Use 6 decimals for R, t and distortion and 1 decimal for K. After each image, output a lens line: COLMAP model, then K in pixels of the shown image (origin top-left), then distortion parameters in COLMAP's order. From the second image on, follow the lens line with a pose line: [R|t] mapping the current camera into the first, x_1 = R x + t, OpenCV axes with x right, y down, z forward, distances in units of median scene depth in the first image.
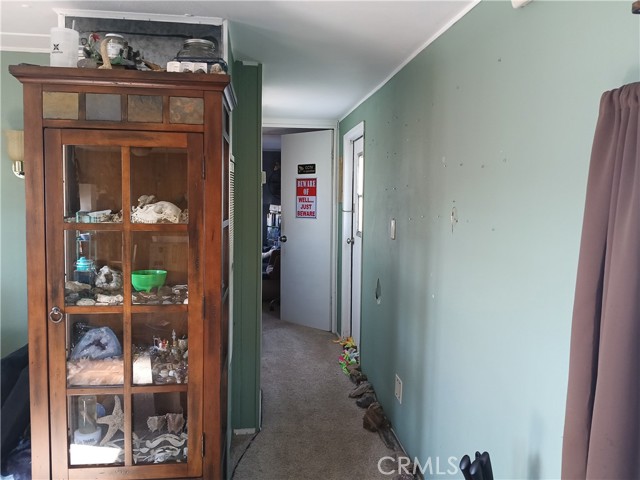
lens RADIAL K [[524.5, 0, 320.0], [0, 524.5, 240.0], [0, 0, 1]] dist [0.073596, -0.126055]
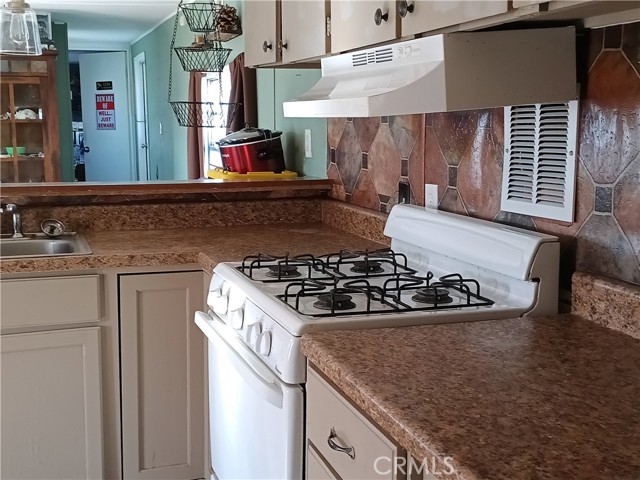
lens RADIAL K [[854.1, 0, 320.0], [0, 854.1, 240.0], [0, 0, 1]] dist [0.023282, 0.015383]
pose [[0.979448, -0.049892, 0.195428, 0.053000], [0.038012, 0.997221, 0.064077, 0.096864], [-0.198082, -0.055331, 0.978623, -0.925580]]
